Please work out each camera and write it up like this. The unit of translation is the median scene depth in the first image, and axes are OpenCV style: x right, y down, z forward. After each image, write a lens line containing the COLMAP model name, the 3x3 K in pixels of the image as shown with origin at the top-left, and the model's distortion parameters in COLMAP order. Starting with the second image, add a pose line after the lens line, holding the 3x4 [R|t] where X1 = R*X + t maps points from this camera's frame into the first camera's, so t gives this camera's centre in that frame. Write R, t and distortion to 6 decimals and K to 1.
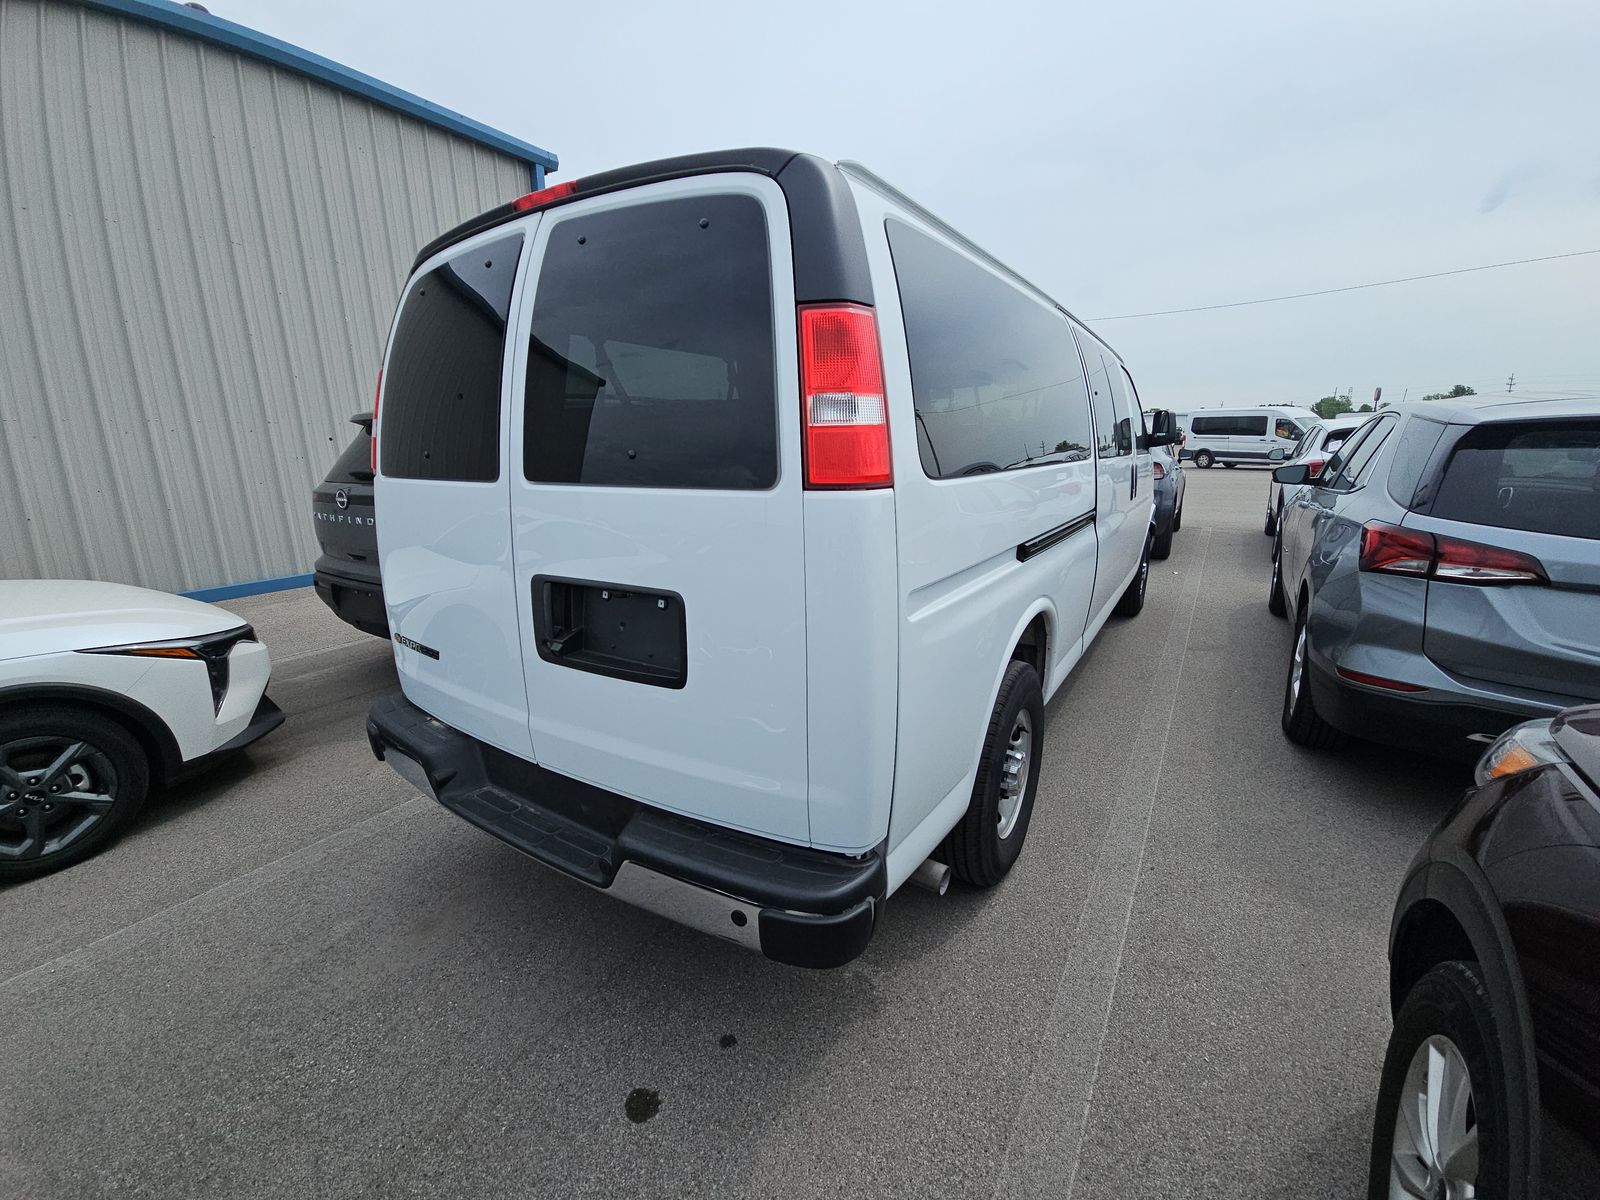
lens RADIAL K [[657.0, 0, 805.2], [0, 657.0, 596.2], [0, 0, 1]] dist [-0.009230, -0.000494]
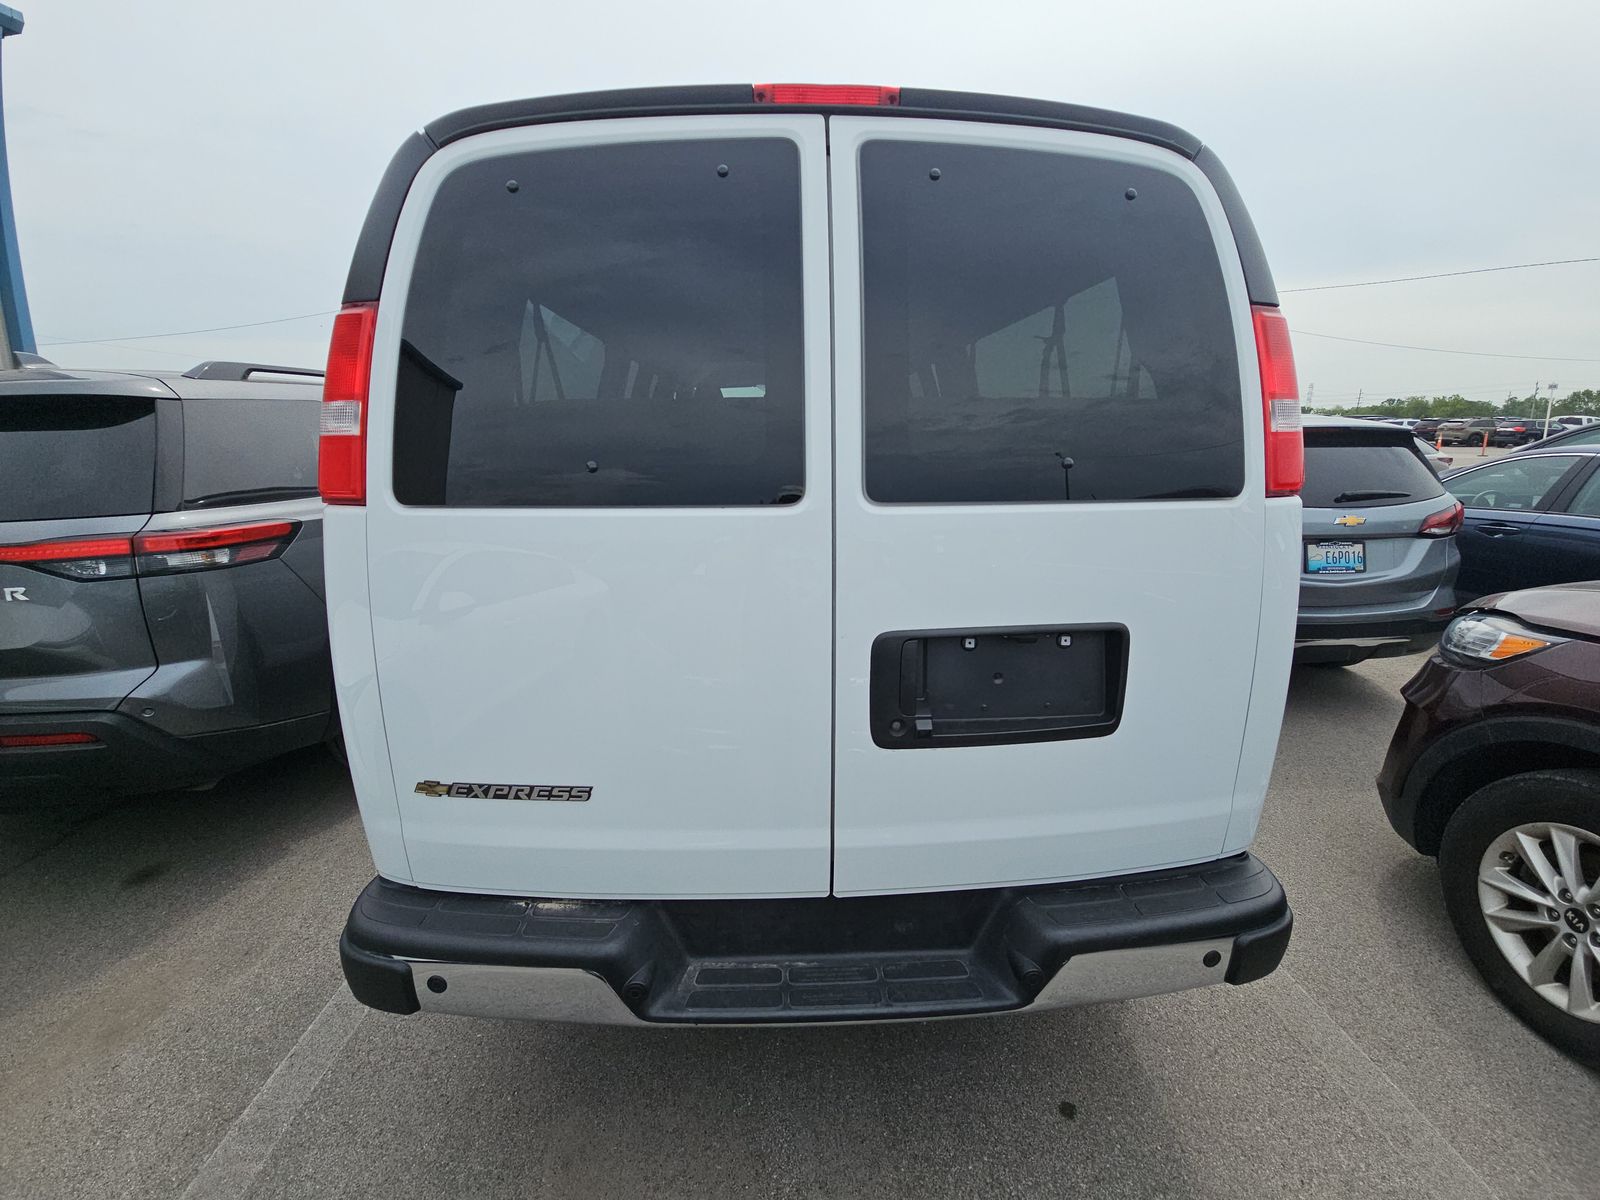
lens RADIAL K [[657.0, 0, 801.1], [0, 657.0, 602.6], [0, 0, 1]] dist [-0.009230, -0.000494]
pose [[0.821552, -0.132128, 0.554612, -0.854937], [0.130820, 0.990508, 0.042190, -0.104488], [-0.554923, 0.037893, 0.831039, 0.442828]]
